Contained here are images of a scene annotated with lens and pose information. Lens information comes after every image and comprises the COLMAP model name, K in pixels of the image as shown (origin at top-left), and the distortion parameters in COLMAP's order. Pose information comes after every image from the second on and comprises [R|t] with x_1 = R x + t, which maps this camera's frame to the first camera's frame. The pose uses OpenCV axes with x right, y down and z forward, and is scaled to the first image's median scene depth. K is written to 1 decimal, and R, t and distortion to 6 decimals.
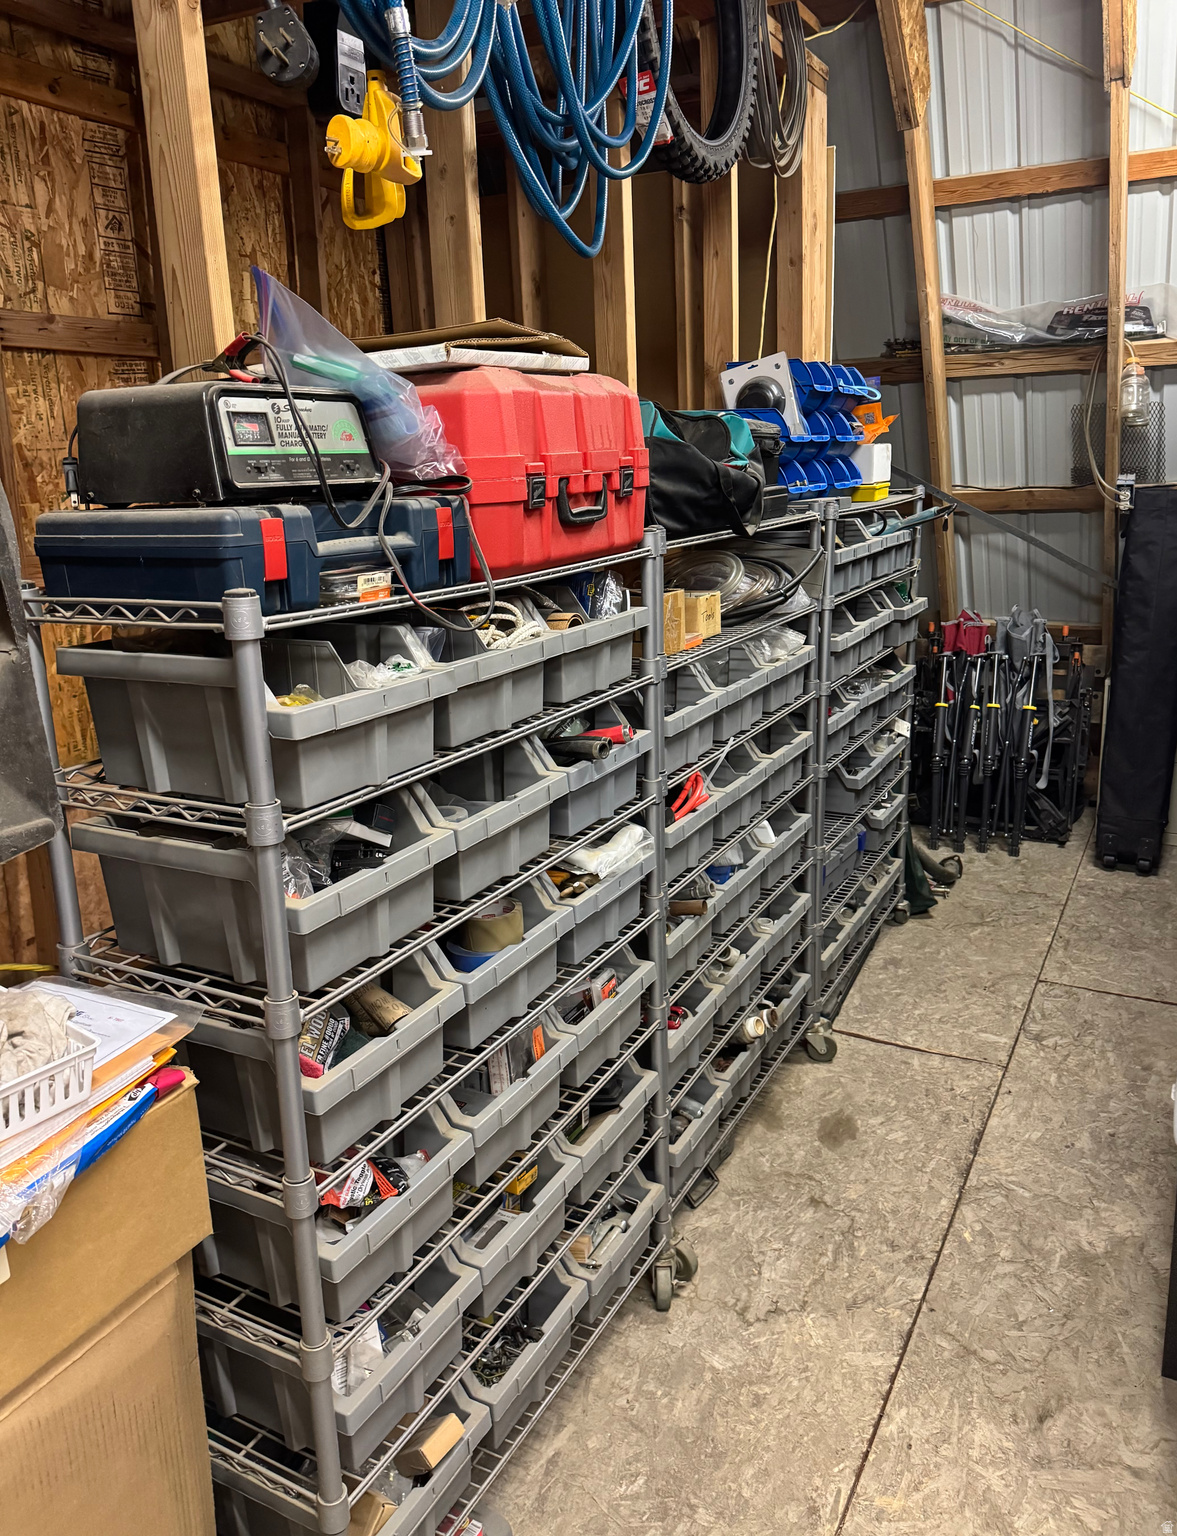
lens RADIAL K [[1155.7, 0, 586.0], [0, 1155.7, 715.9], [0, 0, 1]] dist [-0.000277, -0.001214]
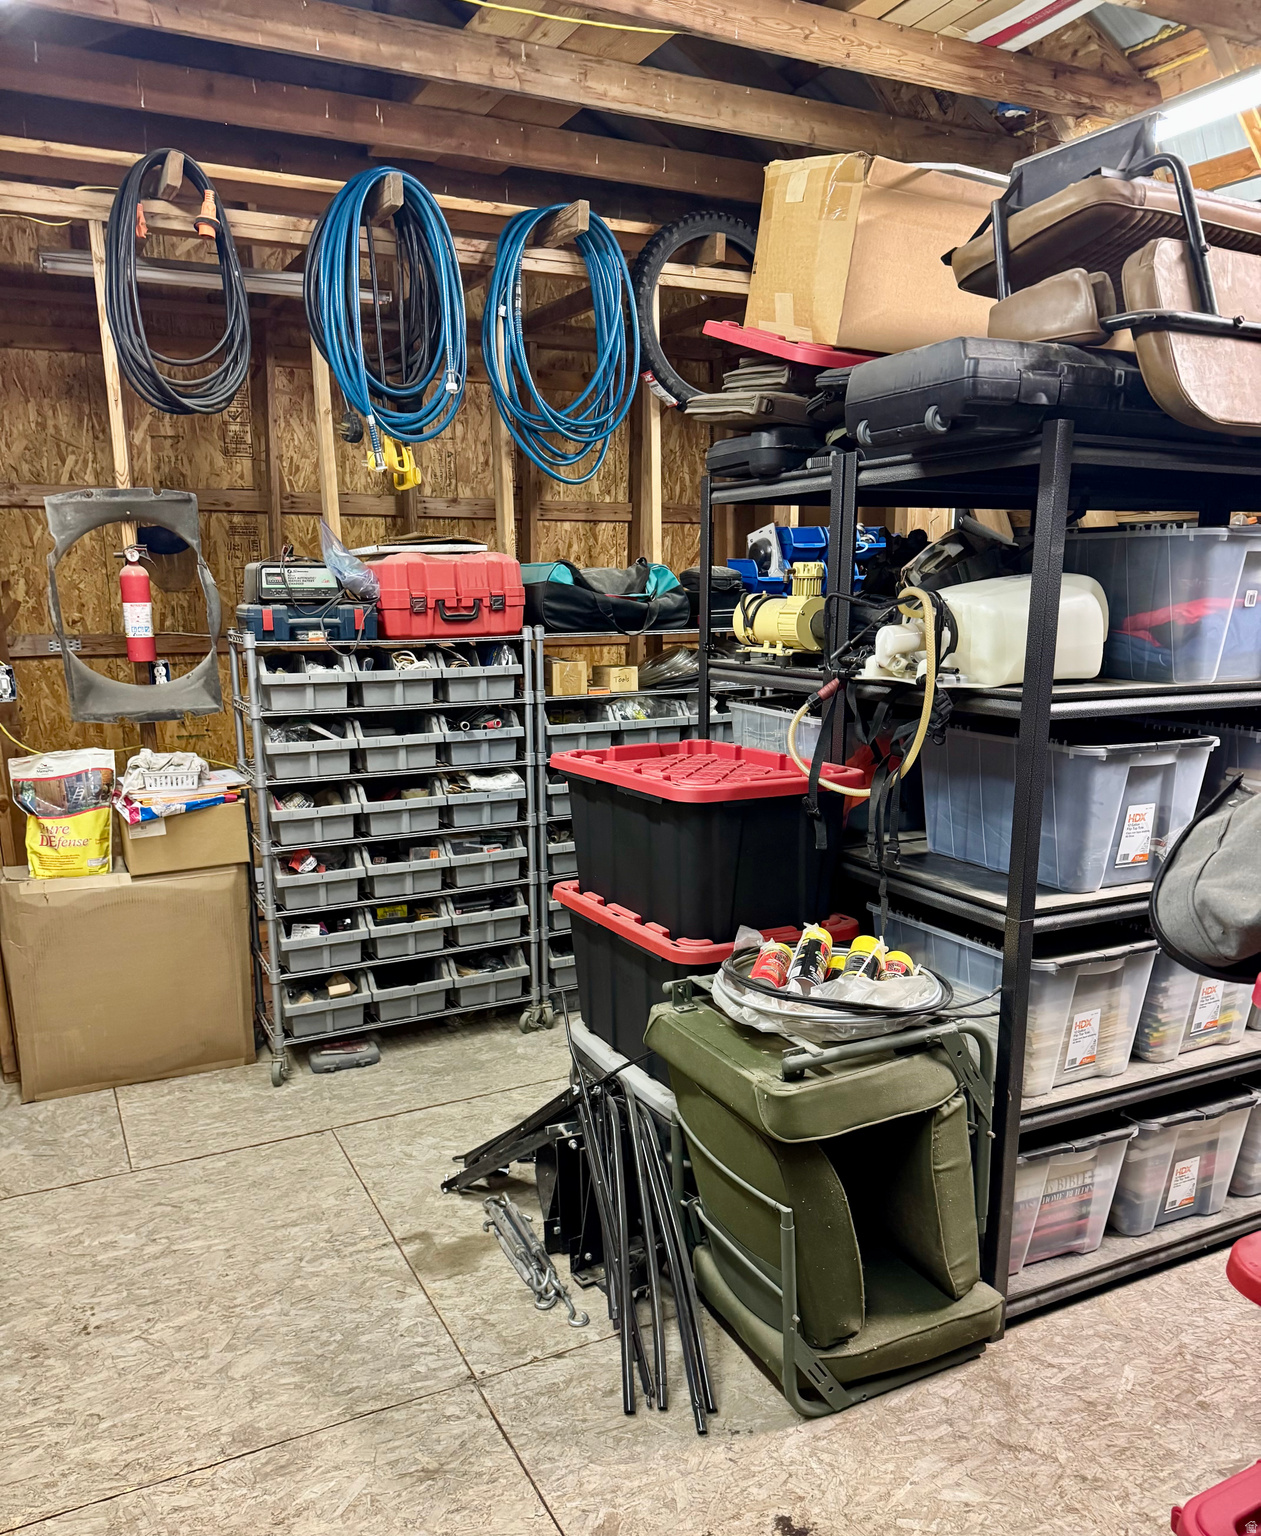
lens RADIAL K [[1191.9, 0, 629.5], [0, 1191.9, 823.2], [0, 0, 1]] dist [0.120831, -0.113919]
pose [[0.822805, 0.138452, -0.551201, 1.735450], [-0.140587, 0.989314, 0.038638, 0.093991], [0.550661, 0.045700, 0.833477, -0.802758]]
